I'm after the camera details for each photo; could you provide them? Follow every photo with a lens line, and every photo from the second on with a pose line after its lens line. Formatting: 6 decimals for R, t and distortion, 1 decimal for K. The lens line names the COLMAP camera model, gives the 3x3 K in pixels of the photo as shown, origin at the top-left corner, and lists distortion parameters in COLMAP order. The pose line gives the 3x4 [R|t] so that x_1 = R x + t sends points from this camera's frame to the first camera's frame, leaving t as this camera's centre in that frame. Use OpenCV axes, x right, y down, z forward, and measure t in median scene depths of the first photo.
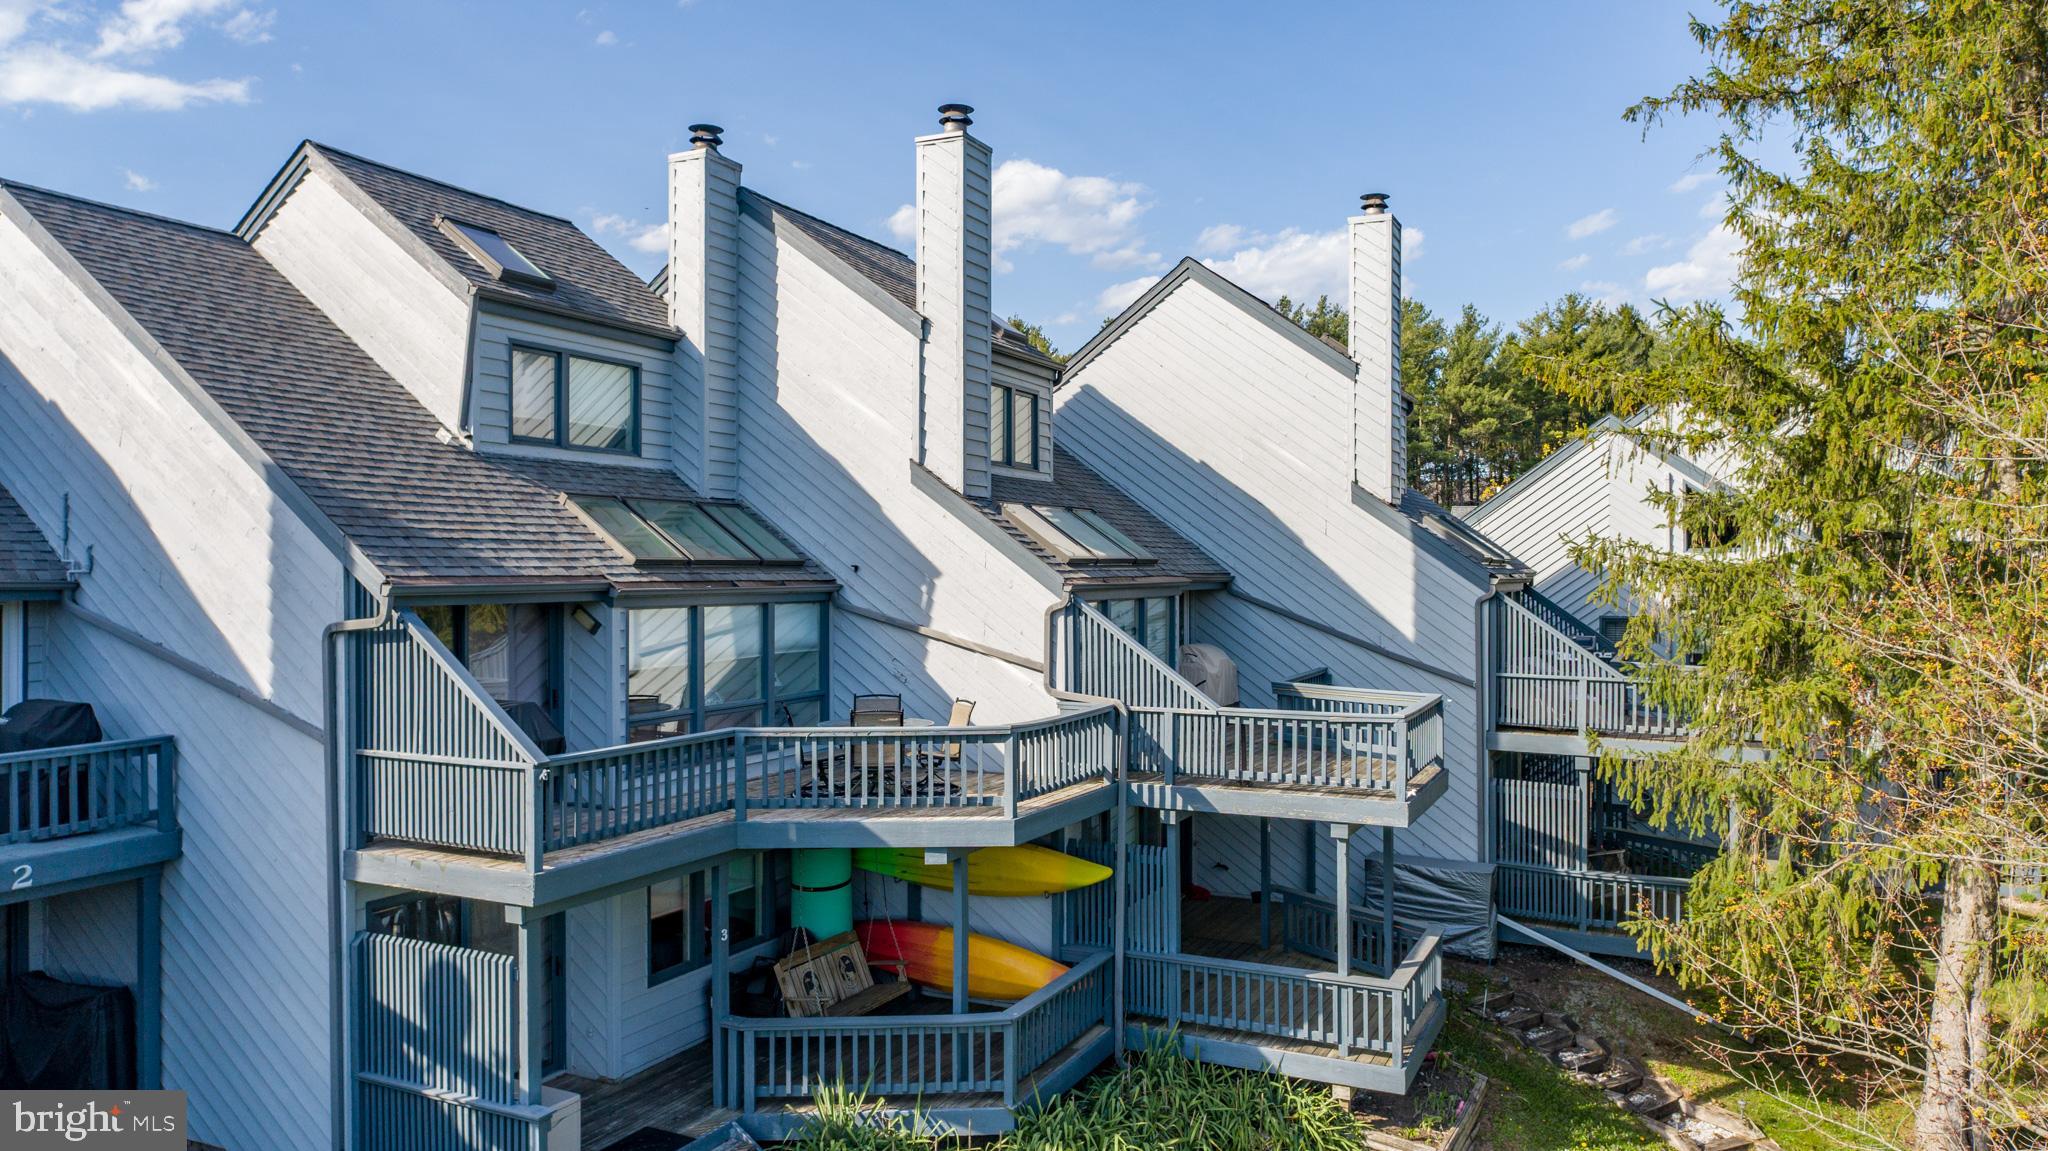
lens RADIAL K [[1389.9, 0, 1027.7], [0, 1389.9, 575.7], [0, 0, 1]] dist [-0.013635, 0.012271]
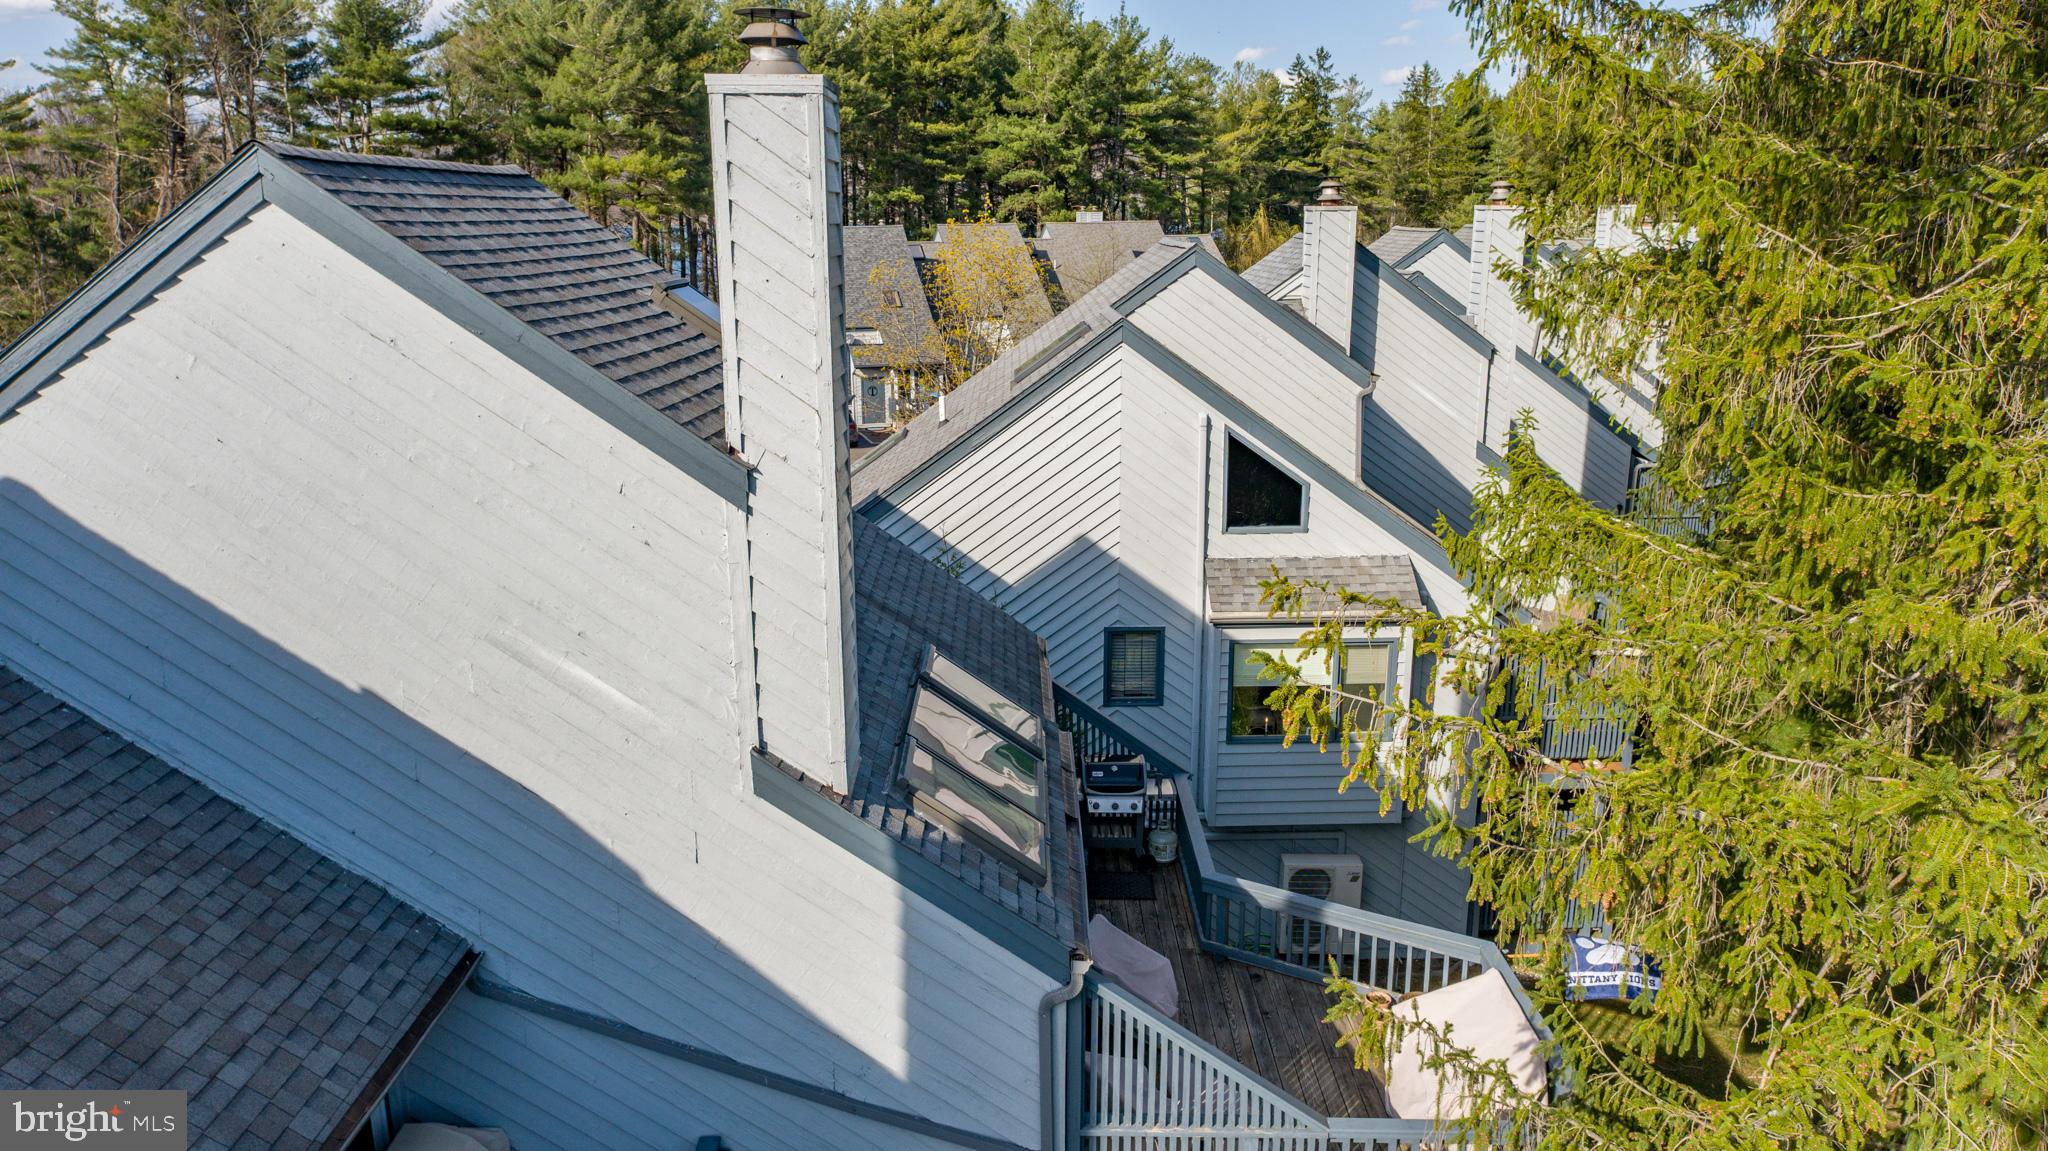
lens RADIAL K [[1389.9, 0, 1022.1], [0, 1389.9, 572.1], [0, 0, 1]] dist [-0.013635, 0.012271]
pose [[0.897659, -0.112151, 0.426181, 0.134482], [0.003391, 0.968805, 0.247802, -0.221570], [-0.440678, -0.220997, 0.870036, 0.613303]]
